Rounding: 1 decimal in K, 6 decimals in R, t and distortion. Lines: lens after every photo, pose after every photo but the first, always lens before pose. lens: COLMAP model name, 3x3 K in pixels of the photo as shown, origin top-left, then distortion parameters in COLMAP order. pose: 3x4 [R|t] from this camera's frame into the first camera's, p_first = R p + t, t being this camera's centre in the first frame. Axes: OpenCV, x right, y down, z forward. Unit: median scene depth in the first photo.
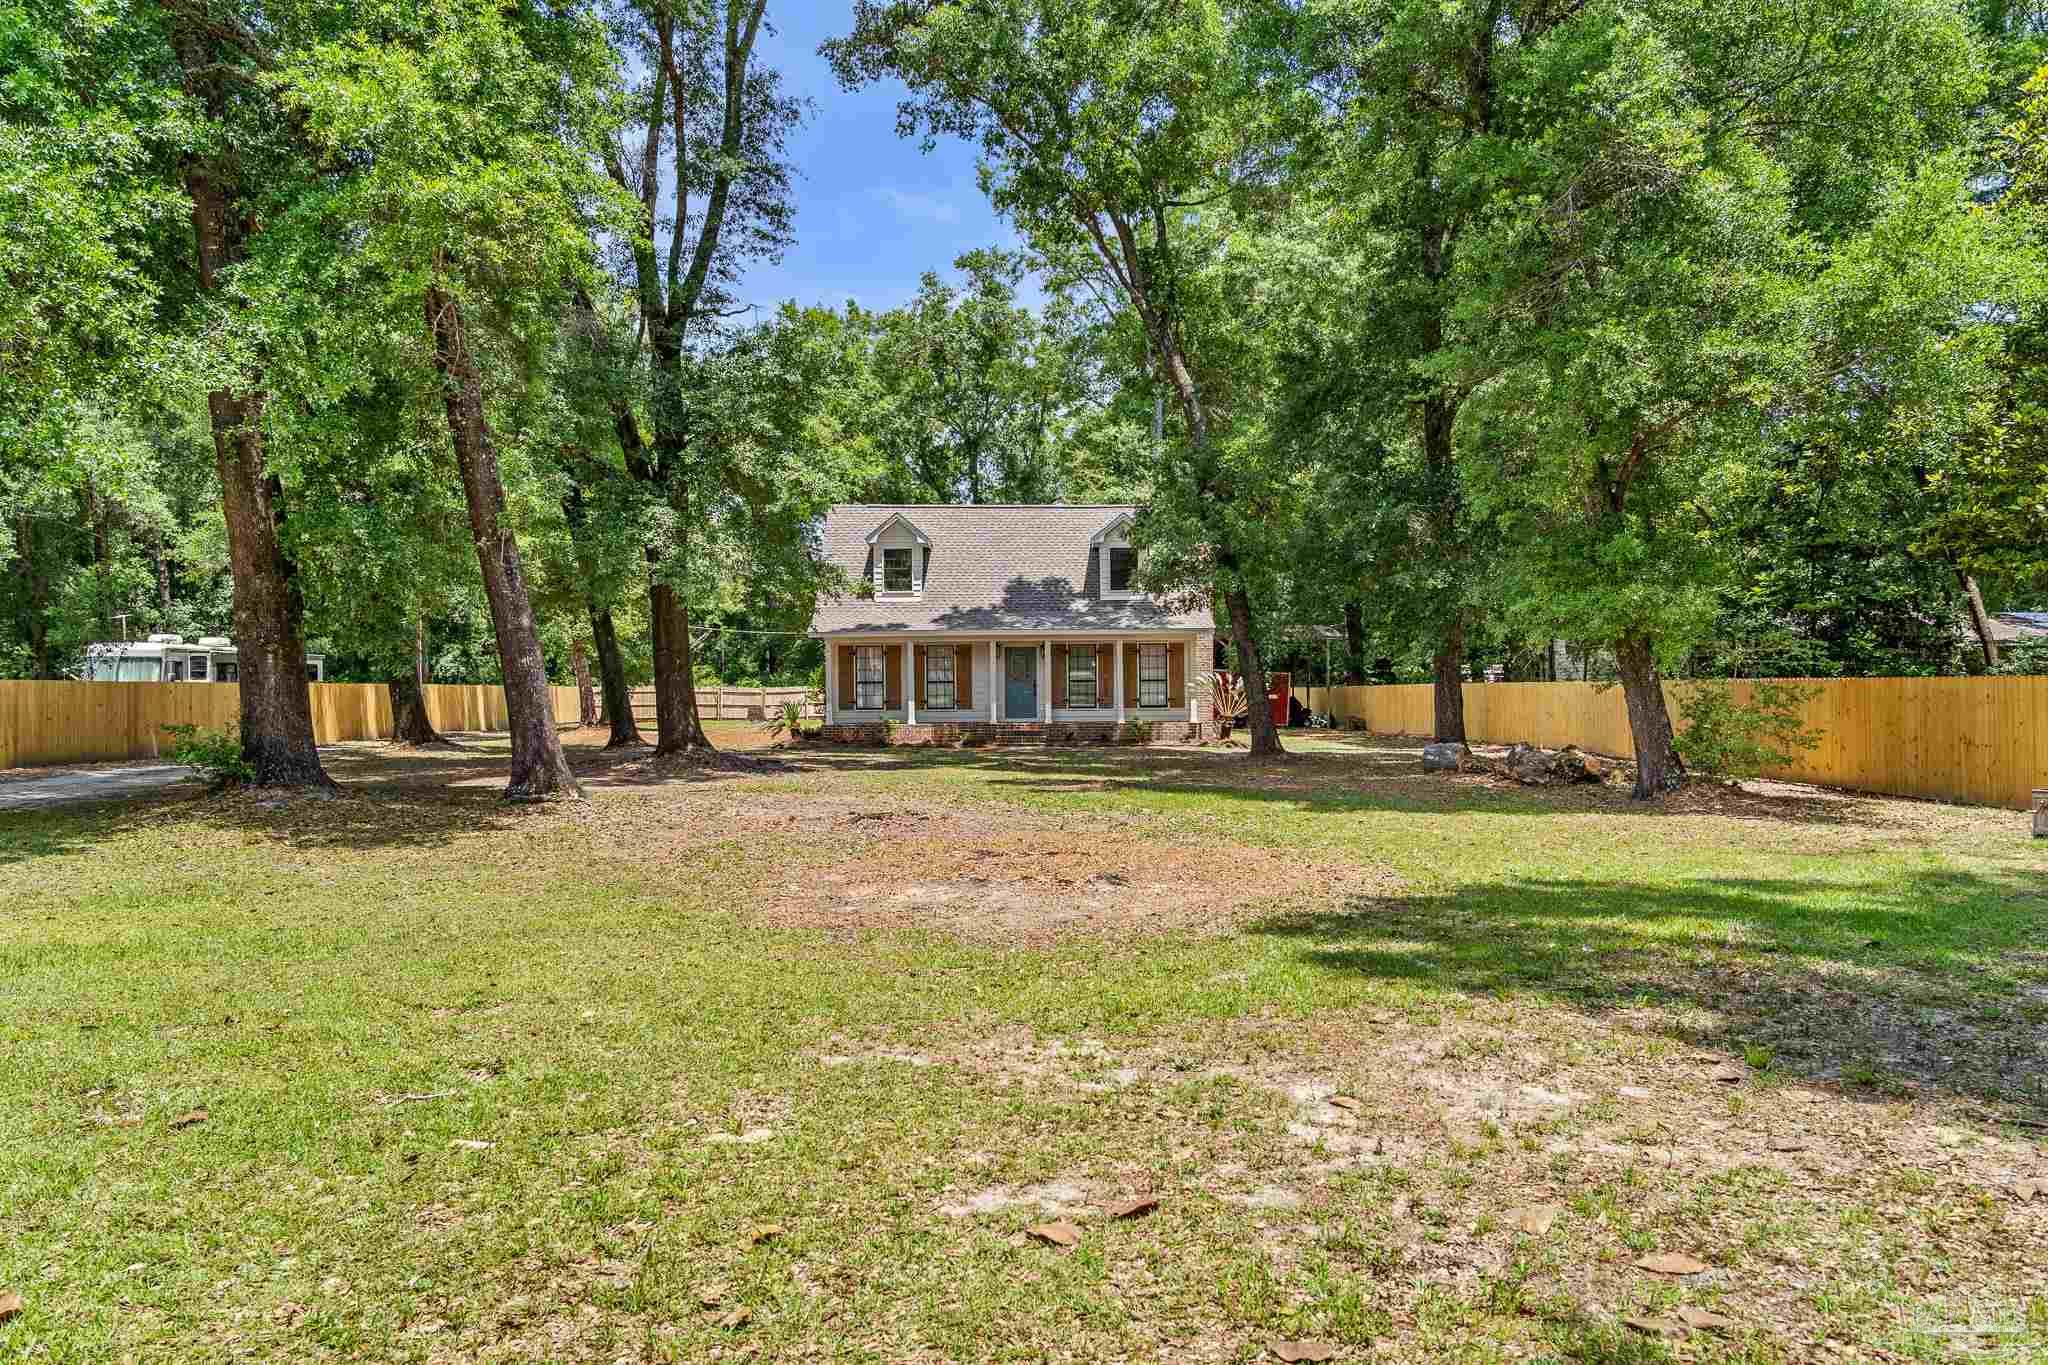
lens RADIAL K [[1539.3, 0, 1020.2], [0, 1539.3, 685.9], [0, 0, 1]] dist [-0.007601, 0.007783]
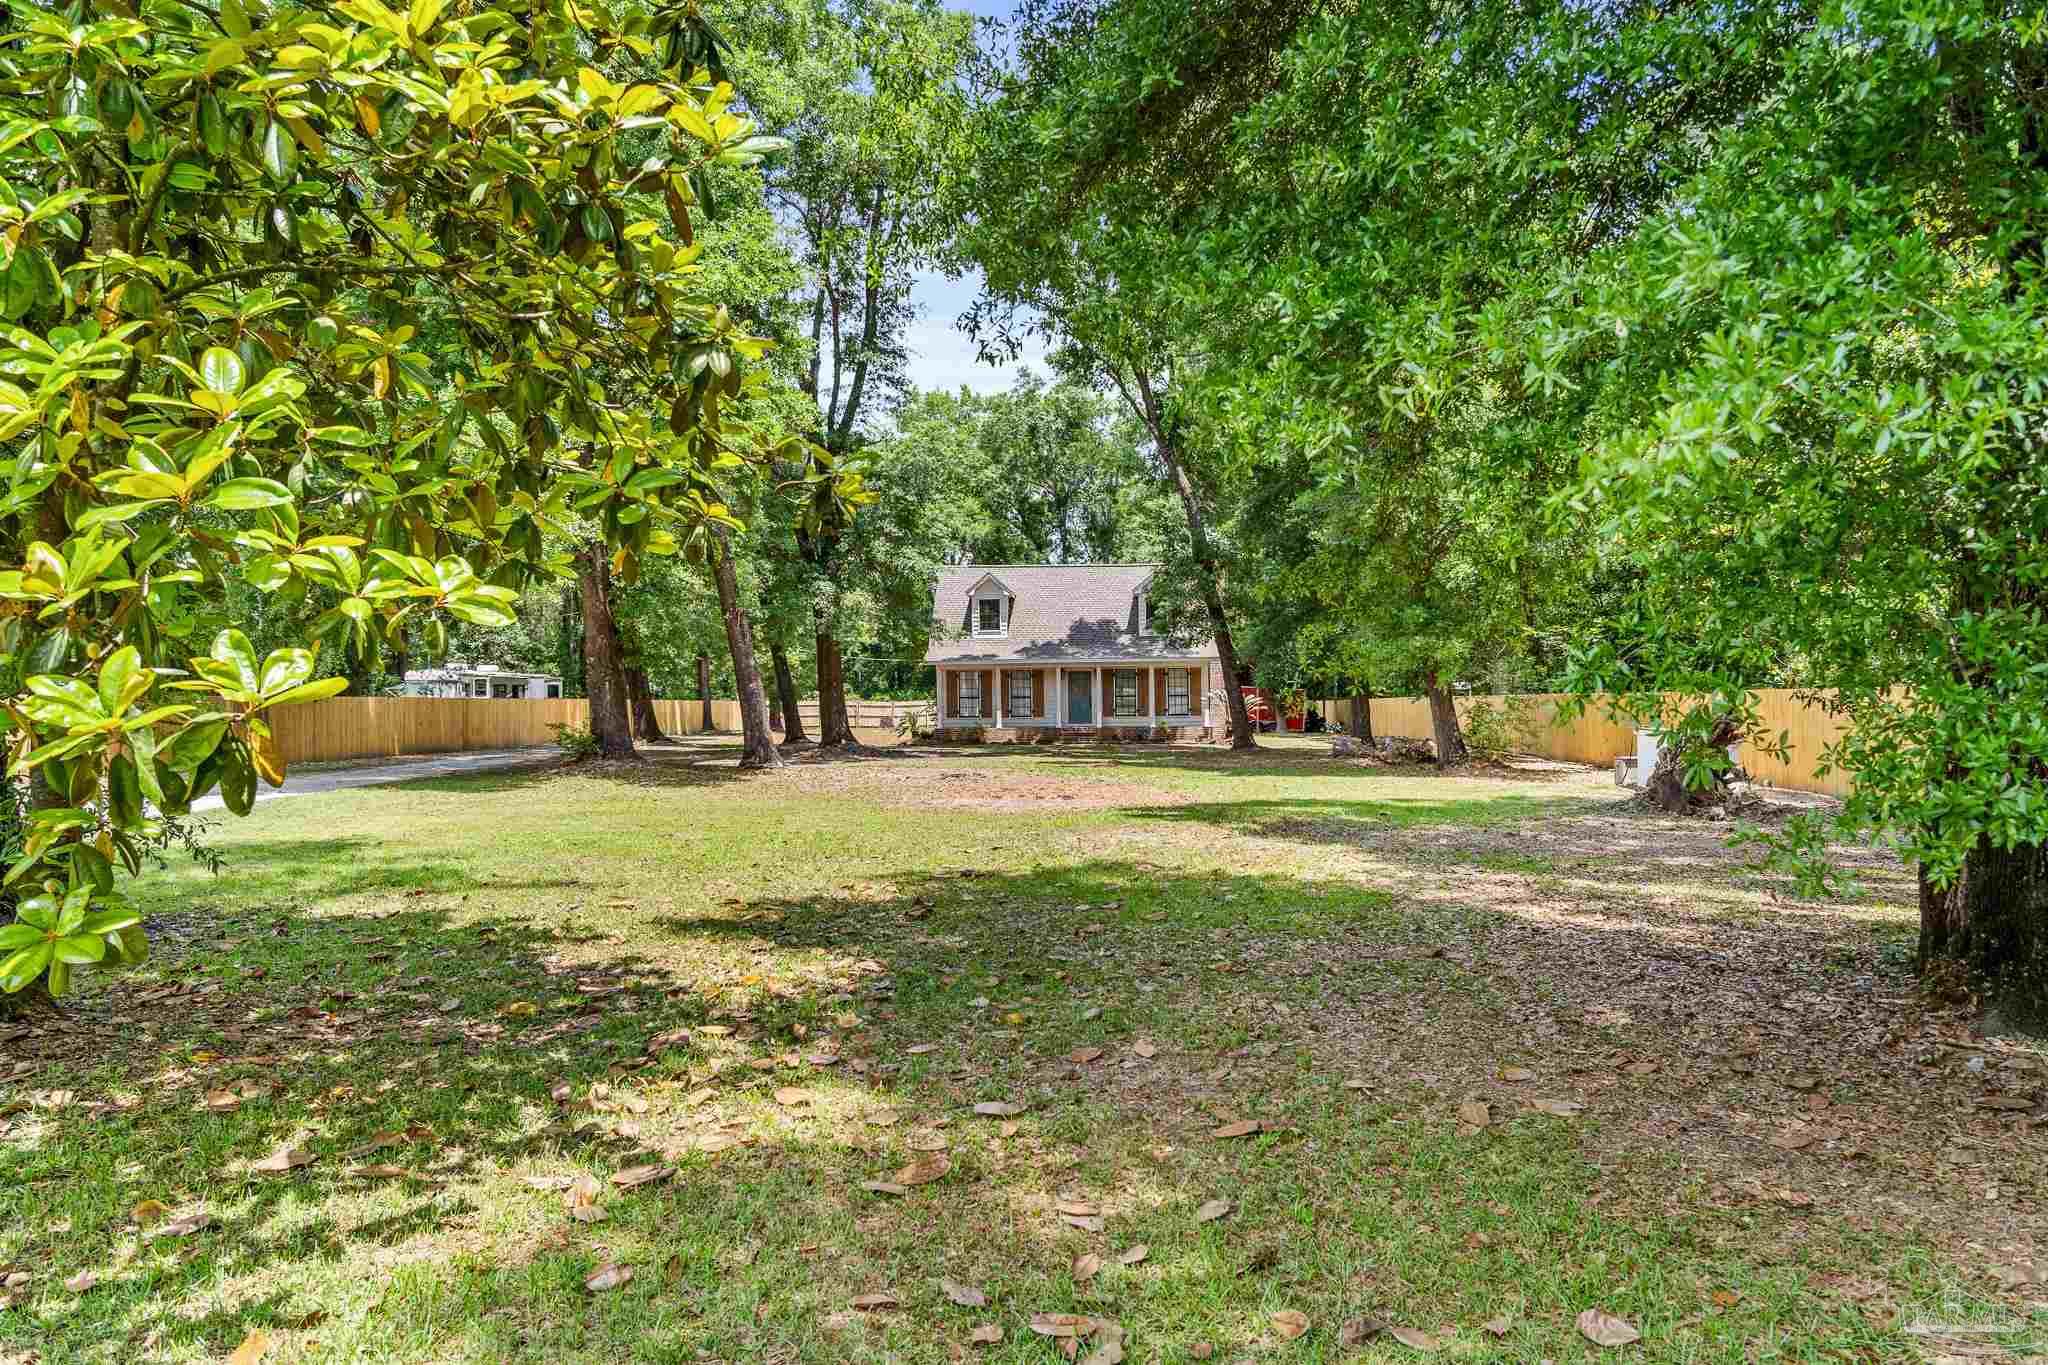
lens RADIAL K [[1399.7, 0, 1020.0], [0, 1399.7, 693.2], [0, 0, 1]] dist [0.000288, -0.000454]
pose [[0.997208, -0.002857, -0.074625, 0.040615], [0.002487, 0.999984, -0.005044, 0.000221], [0.074638, 0.004844, 0.997199, -0.239388]]
